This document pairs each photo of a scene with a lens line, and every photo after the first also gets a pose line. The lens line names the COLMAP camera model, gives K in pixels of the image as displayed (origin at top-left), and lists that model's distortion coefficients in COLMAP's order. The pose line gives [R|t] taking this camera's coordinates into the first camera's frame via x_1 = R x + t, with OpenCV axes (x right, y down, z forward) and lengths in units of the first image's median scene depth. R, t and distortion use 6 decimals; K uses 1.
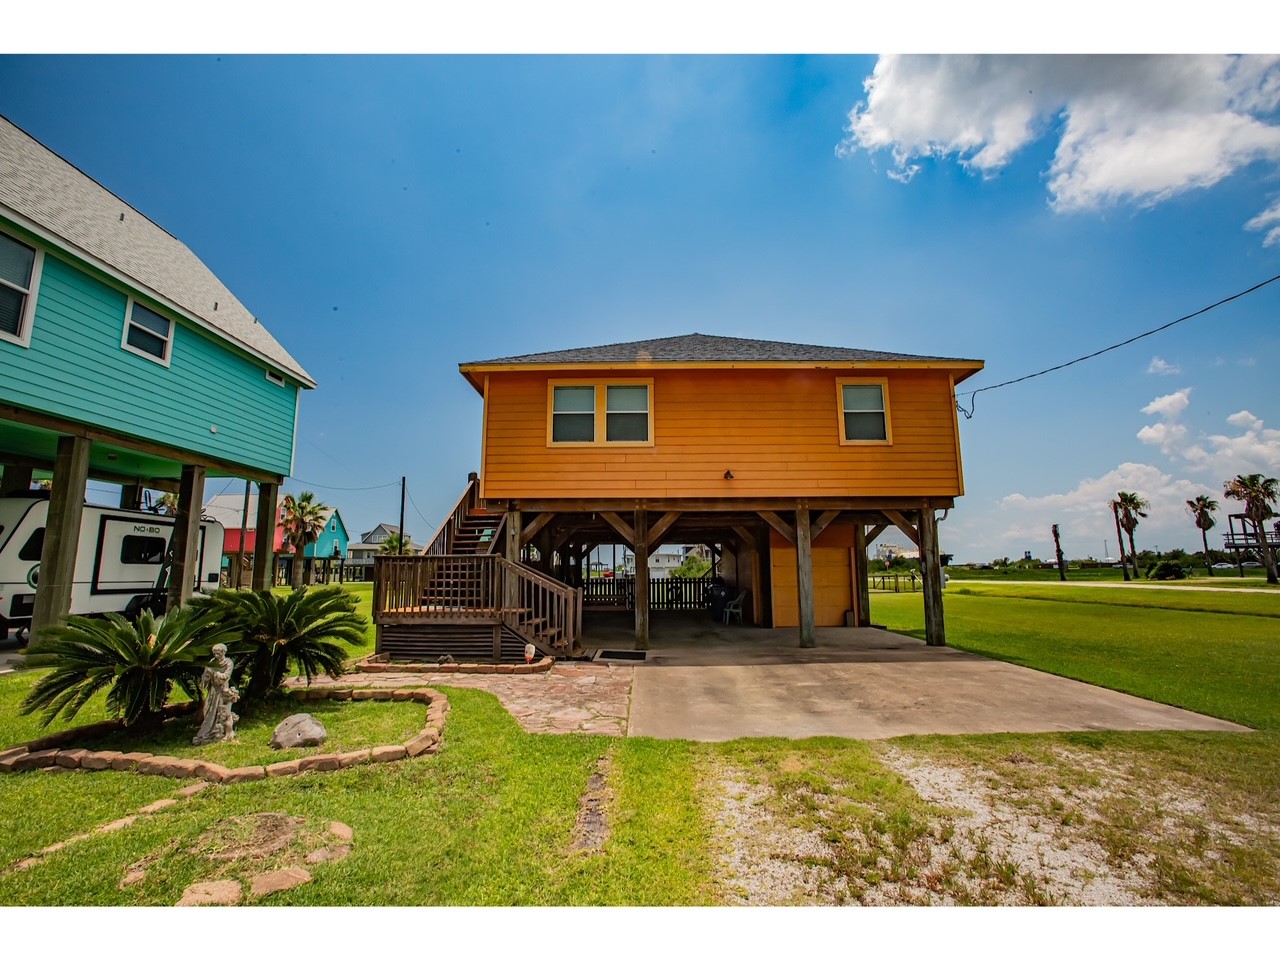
lens RADIAL K [[585.7, 0, 635.5], [0, 585.7, 478.1], [0, 0, 1]] dist [-0.078103, 0.035232]
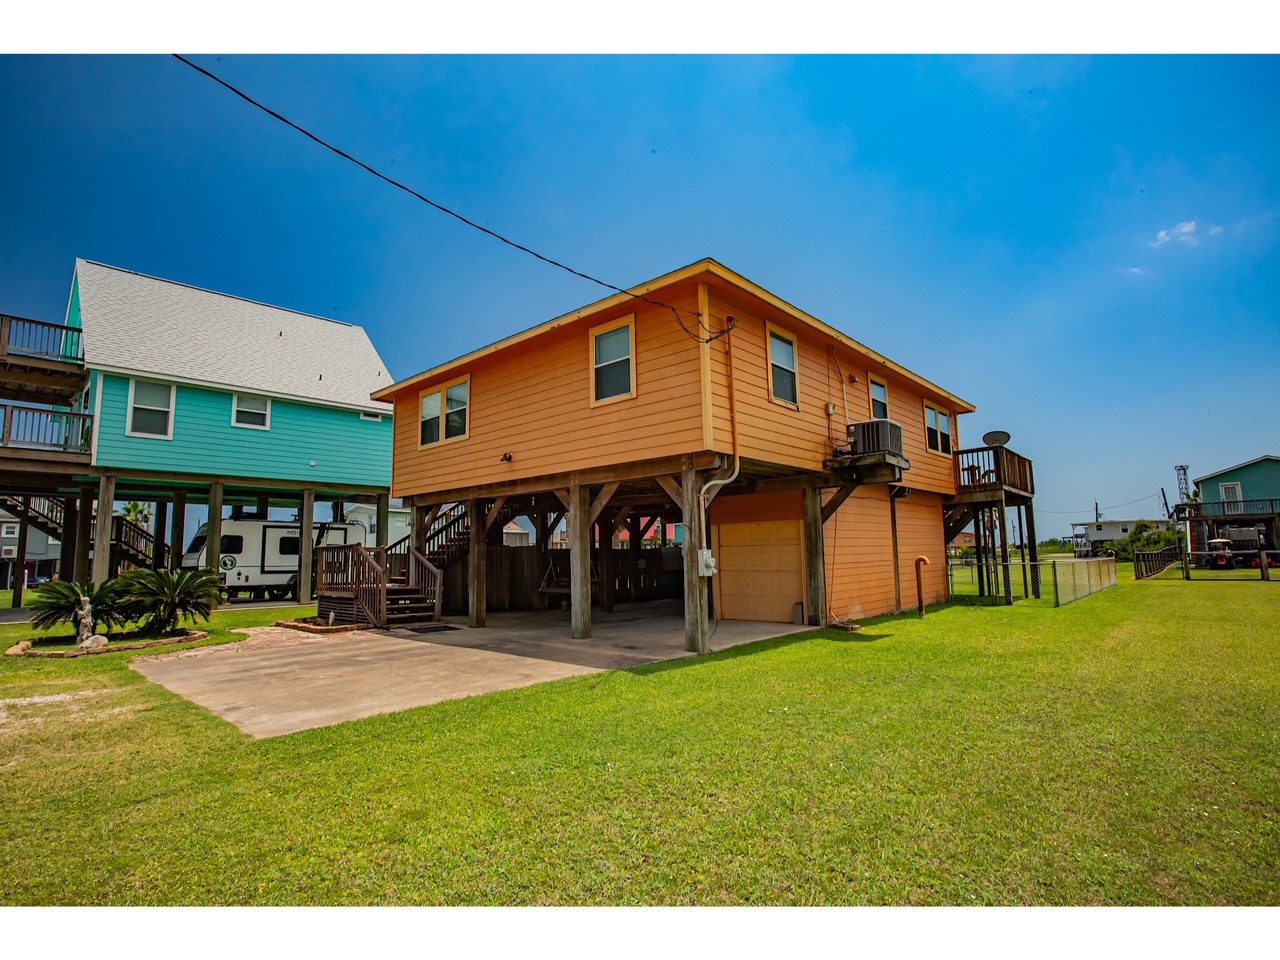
lens RADIAL K [[642.8, 0, 640.0], [0, 642.8, 480.0], [0, 0, 1]] dist [-0.003210, -0.000348]
pose [[0.735593, -0.086348, -0.671898, 1.059571], [0.125040, 0.992107, 0.009395, 0.050287], [0.665784, -0.090925, 0.740584, 0.333772]]
